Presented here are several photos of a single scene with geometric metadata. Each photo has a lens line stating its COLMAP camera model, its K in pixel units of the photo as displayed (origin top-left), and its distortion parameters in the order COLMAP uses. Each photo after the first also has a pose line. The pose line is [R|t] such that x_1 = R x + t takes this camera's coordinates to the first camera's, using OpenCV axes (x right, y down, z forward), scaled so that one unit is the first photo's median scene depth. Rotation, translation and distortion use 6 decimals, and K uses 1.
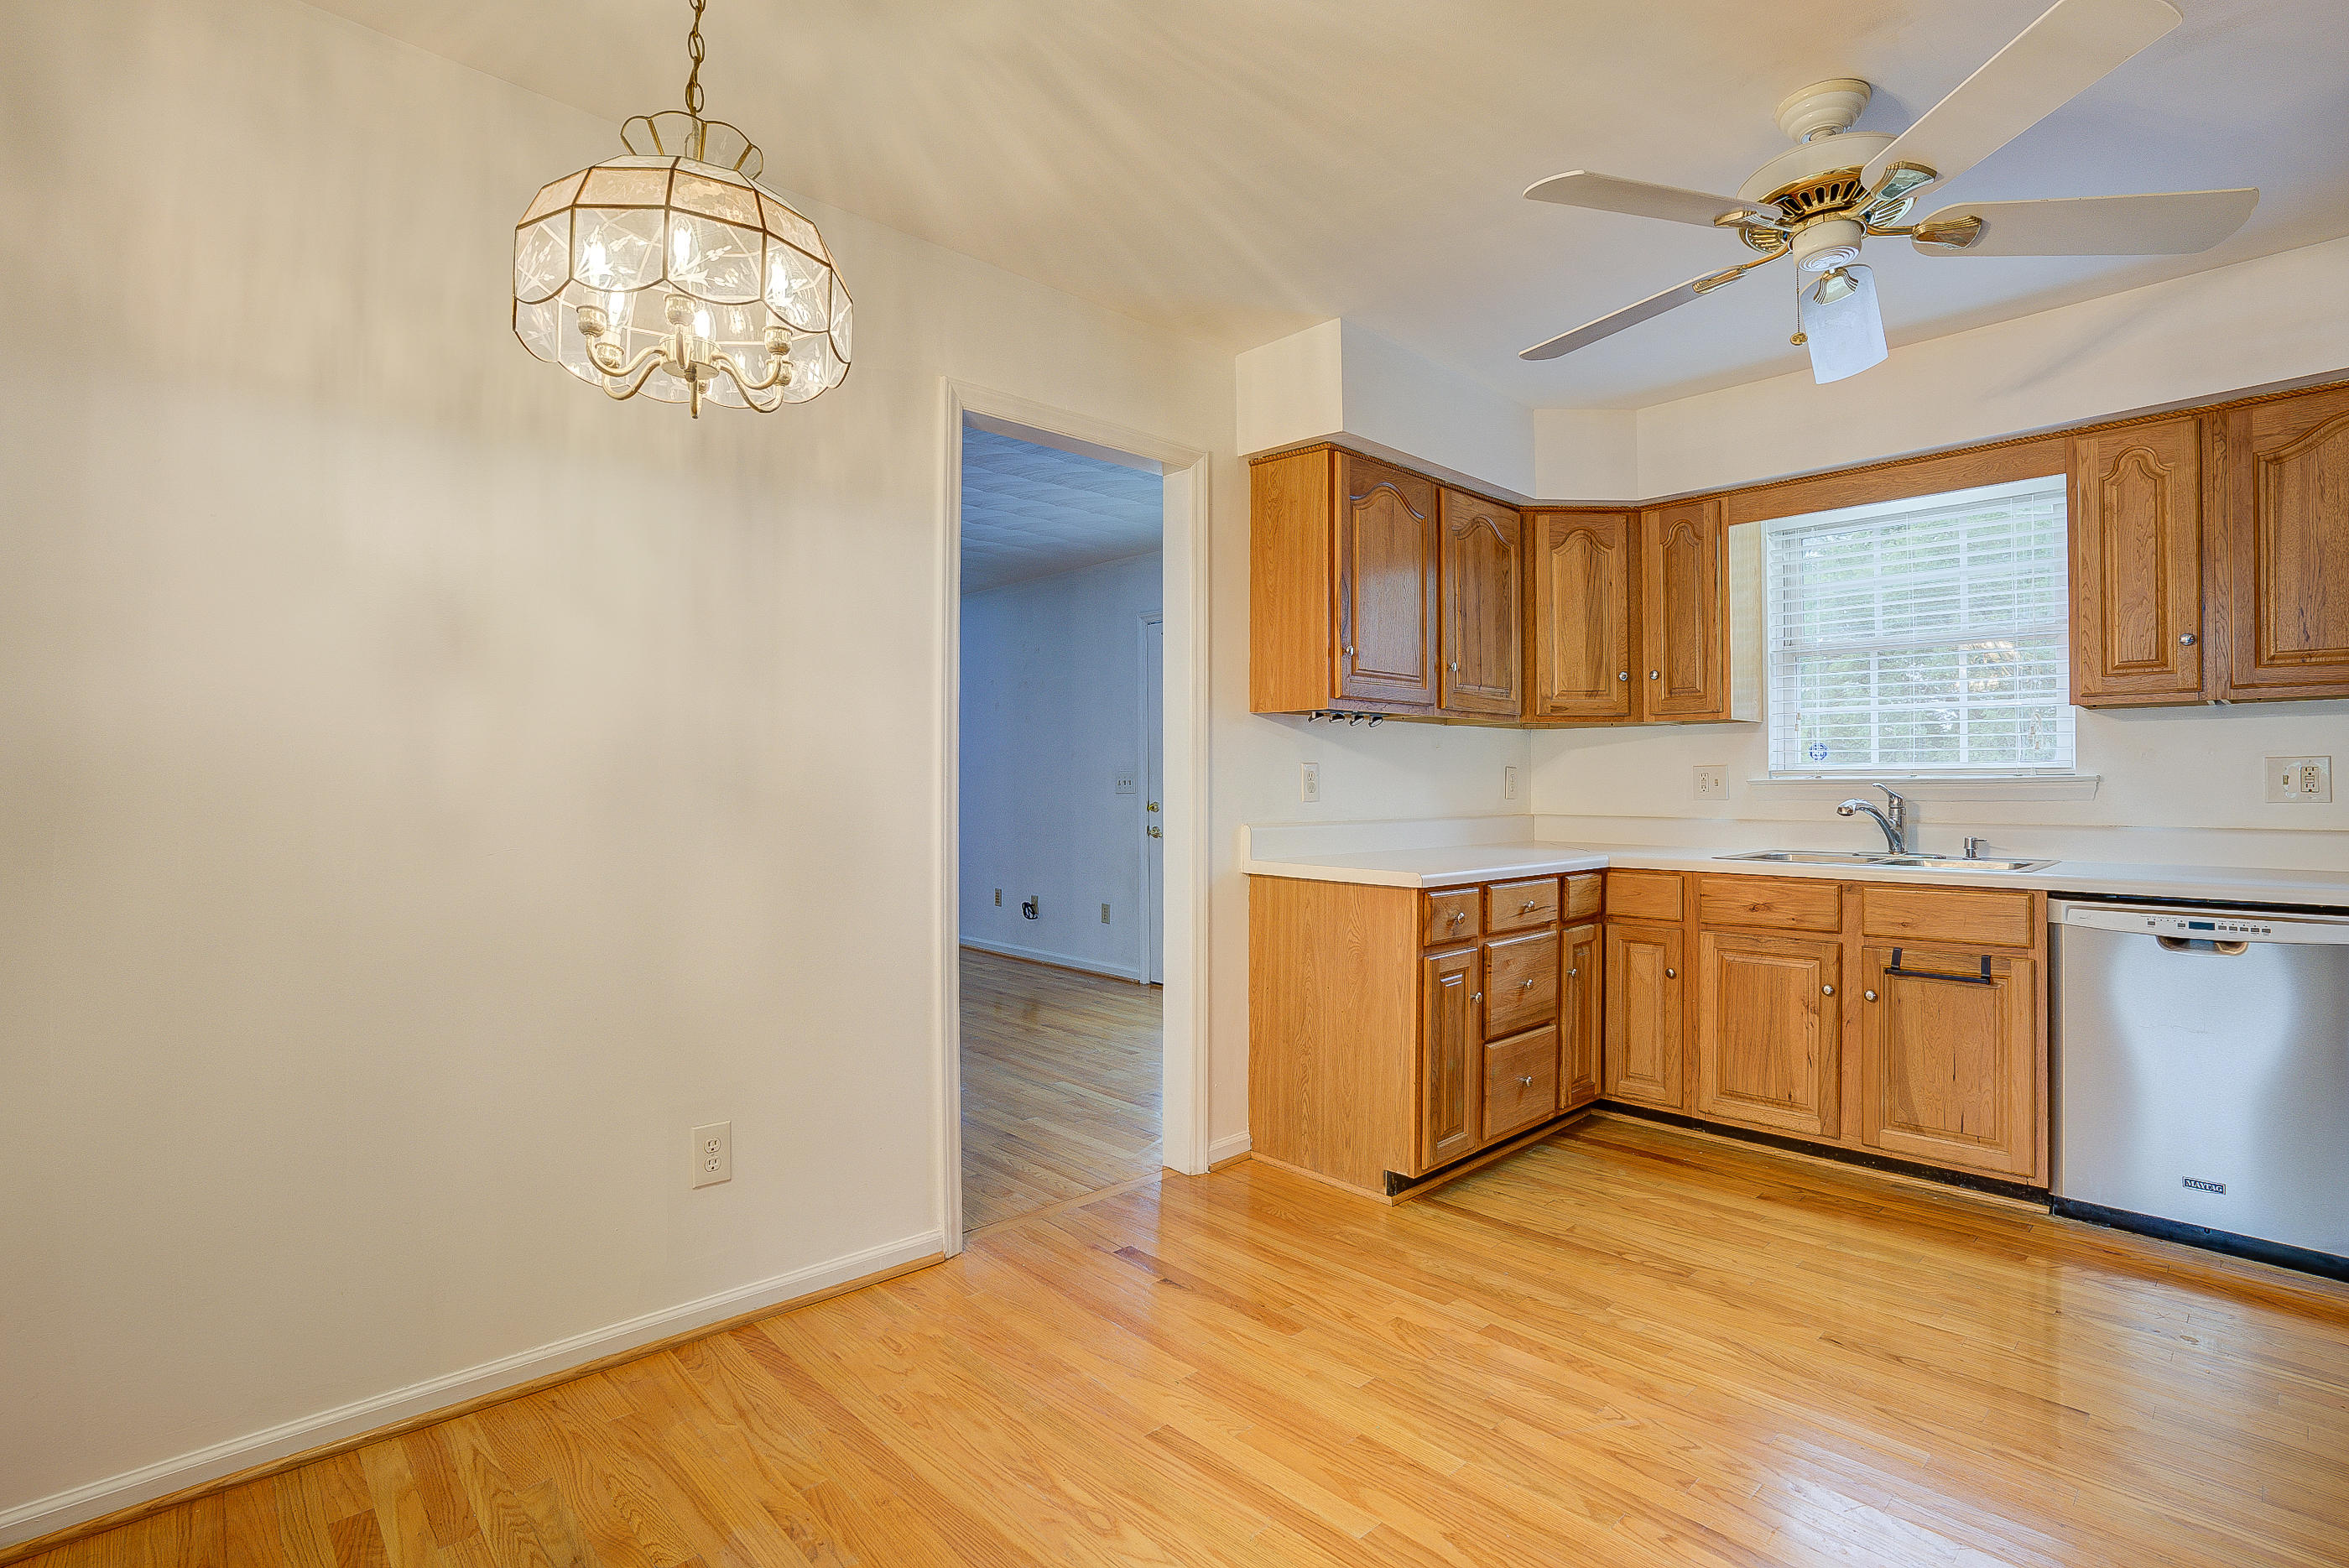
lens RADIAL K [[1088.9, 0, 1174.5], [0, 1088.9, 784.0], [0, 0, 1]] dist [-0.074142, 0.024173]
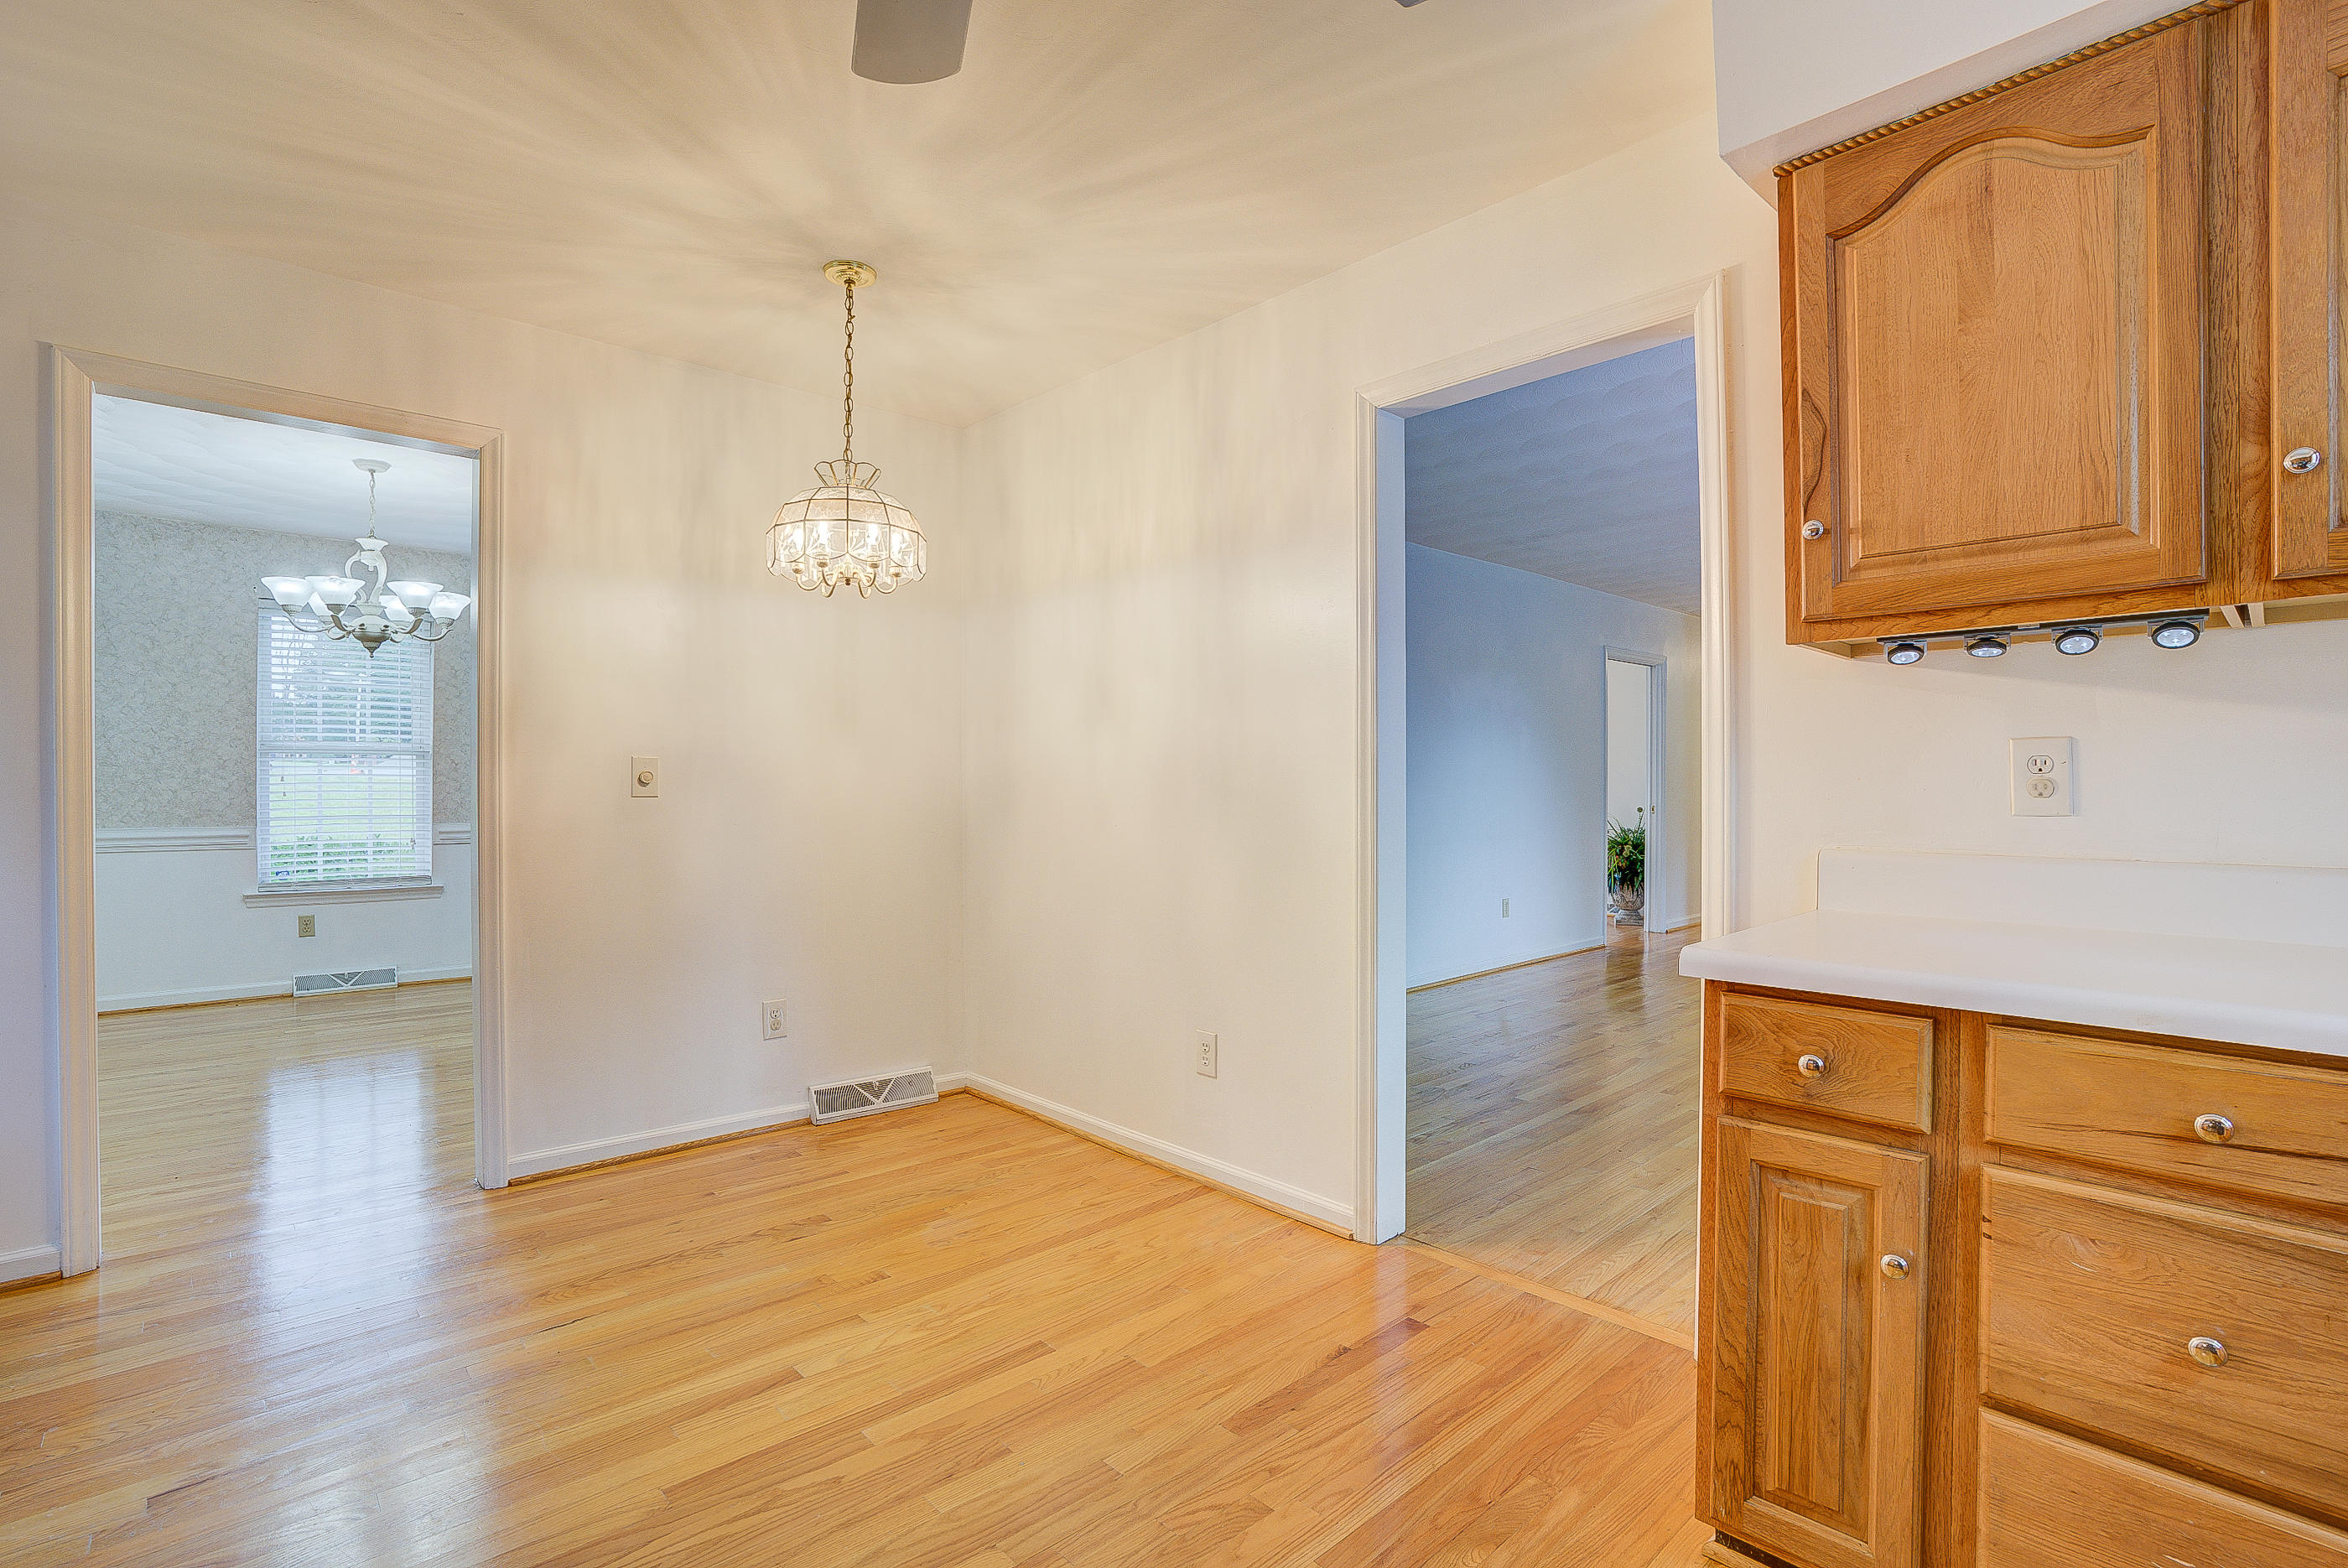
lens RADIAL K [[1101.3, 0, 1182.2], [0, 1101.3, 780.3], [0, 0, 1]] dist [-0.076949, 0.026886]
pose [[-0.005122, -0.004751, -0.999976, 0.673252], [0.000031, 0.999989, -0.004751, 0.002419], [0.999987, -0.000056, -0.005122, 0.673143]]
